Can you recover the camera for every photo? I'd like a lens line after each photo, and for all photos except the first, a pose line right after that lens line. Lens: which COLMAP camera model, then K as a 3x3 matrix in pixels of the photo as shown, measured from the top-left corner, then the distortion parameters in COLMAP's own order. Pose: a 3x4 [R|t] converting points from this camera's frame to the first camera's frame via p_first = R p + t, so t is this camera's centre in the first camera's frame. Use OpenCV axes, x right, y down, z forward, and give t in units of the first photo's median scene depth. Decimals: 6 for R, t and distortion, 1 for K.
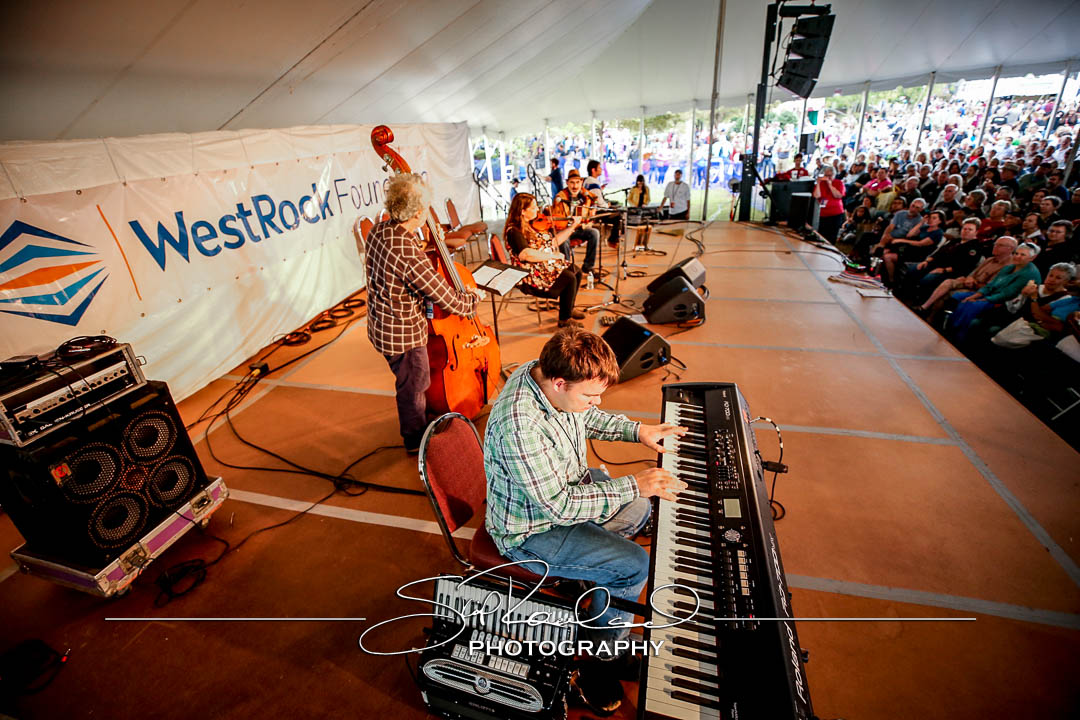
lens RADIAL K [[504.4, 0, 540.1], [0, 504.4, 368.3], [0, 0, 1]] dist [-0.034637, 0.010173]
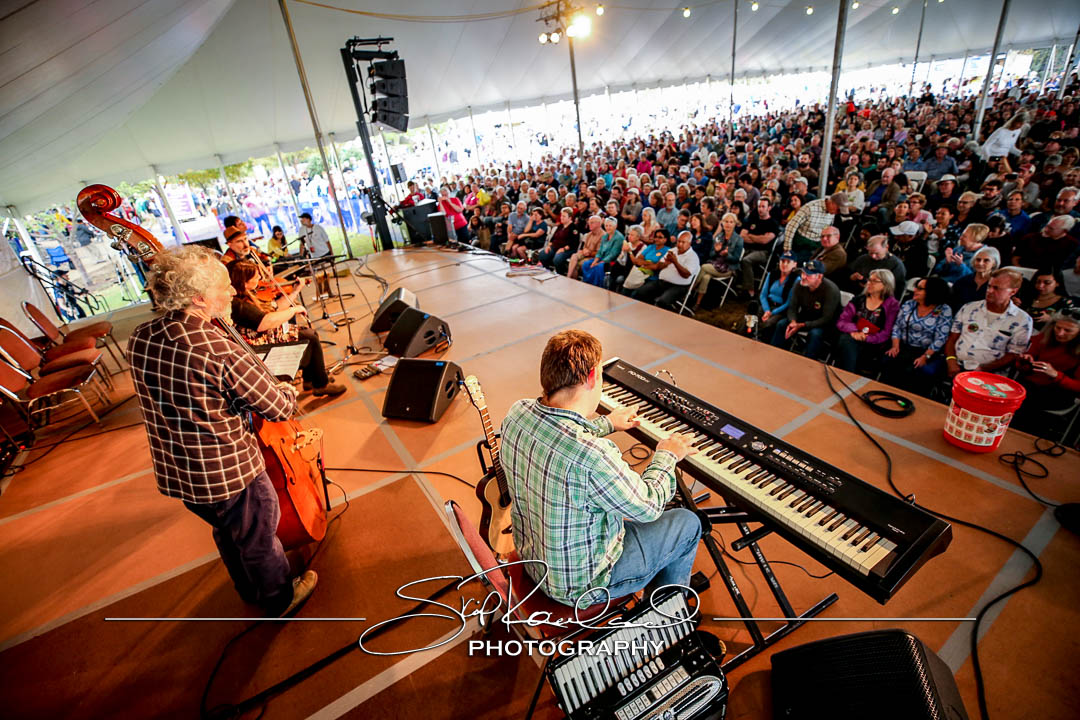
lens RADIAL K [[504.4, 0, 548.1], [0, 504.4, 365.1], [0, 0, 1]] dist [-0.034637, 0.010173]
pose [[0.686644, -0.343274, 0.640845, -0.179530], [0.389086, 0.918150, 0.074921, -0.037598], [-0.614110, 0.197900, 0.764005, 0.080974]]
